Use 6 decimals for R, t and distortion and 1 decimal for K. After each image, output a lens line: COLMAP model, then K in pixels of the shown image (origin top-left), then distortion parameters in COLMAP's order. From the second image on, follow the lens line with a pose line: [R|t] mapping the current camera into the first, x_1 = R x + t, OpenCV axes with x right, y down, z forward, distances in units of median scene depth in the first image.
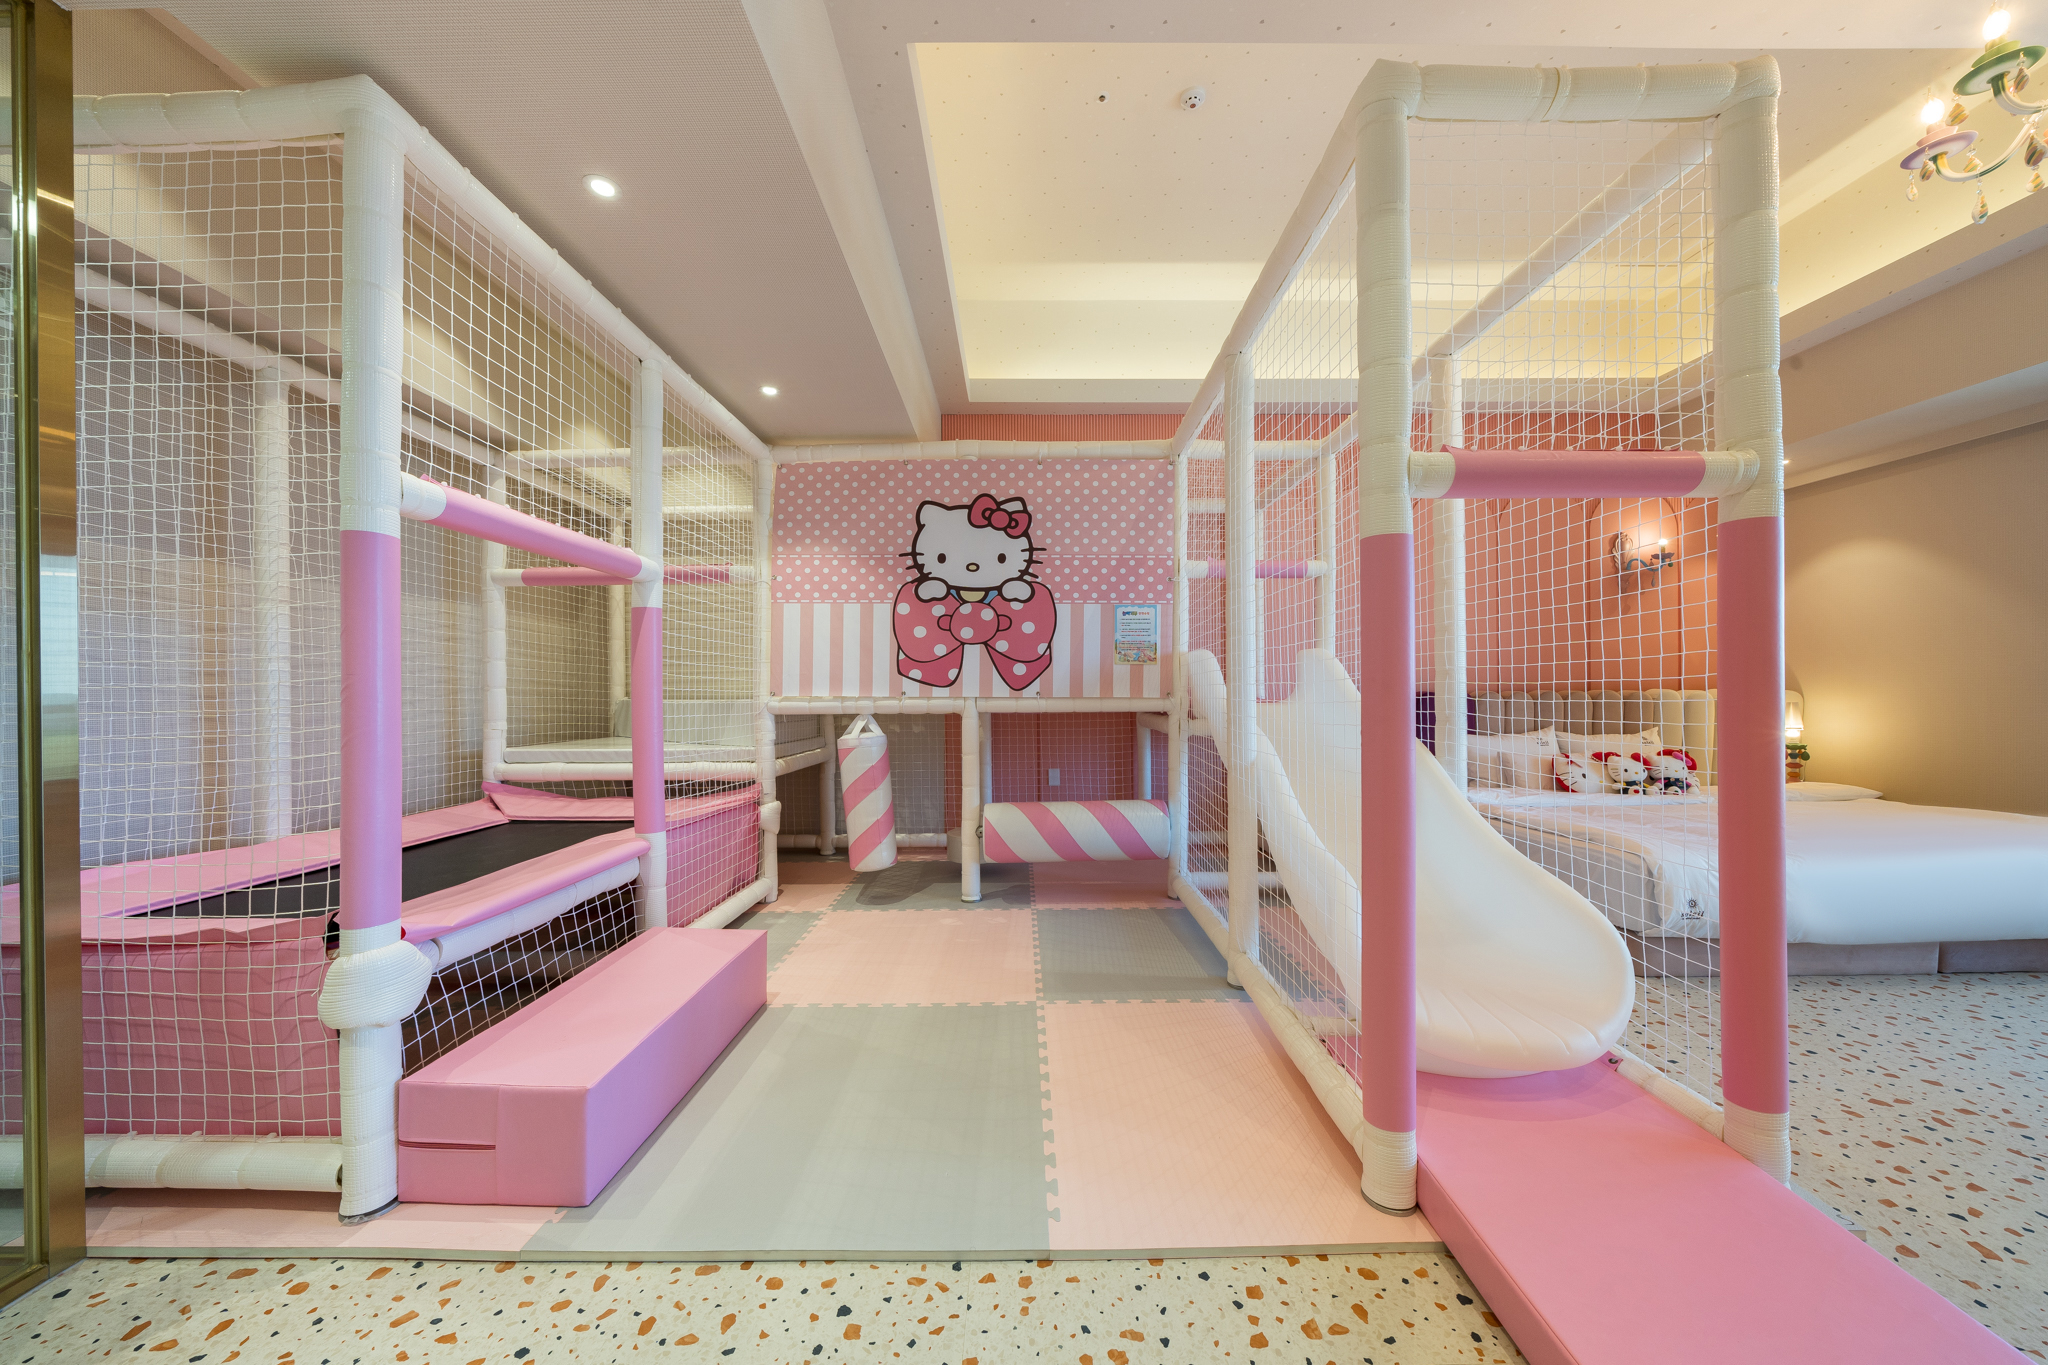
lens RADIAL K [[686.9, 0, 1023.4], [0, 686.9, 697.7], [0, 0, 1]] dist [-0.005728, 0.000084]
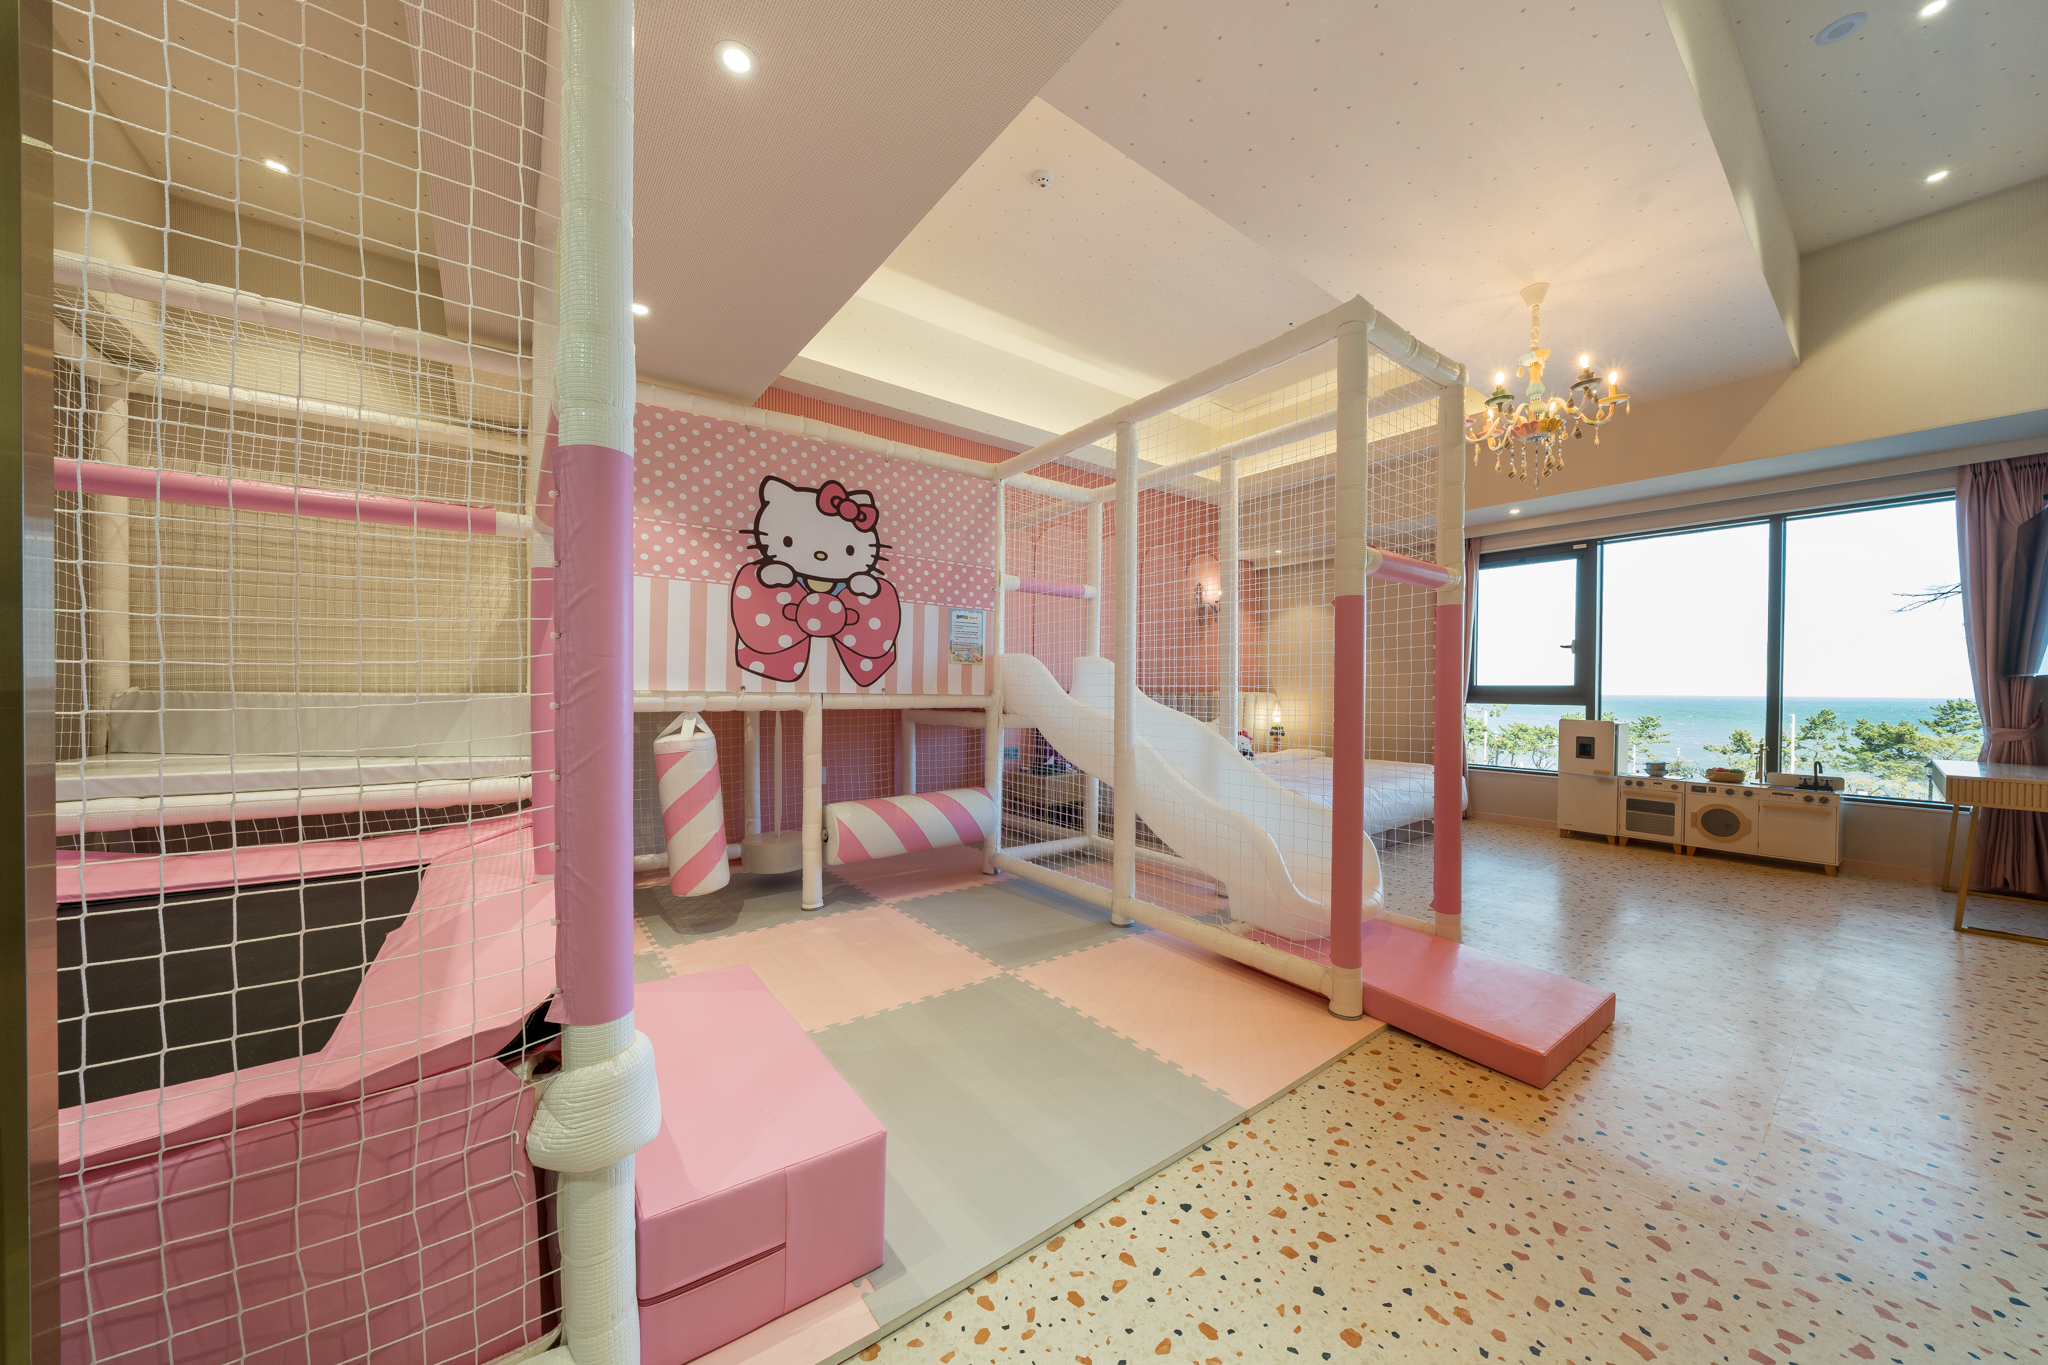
lens RADIAL K [[686.9, 0, 1023.4], [0, 686.9, 697.7], [0, 0, 1]] dist [-0.005728, 0.000084]
pose [[0.801152, 0.005683, 0.598434, -0.415105], [-0.008324, 0.999964, 0.001648, 0.001816], [-0.598403, -0.006302, 0.801171, 0.073532]]
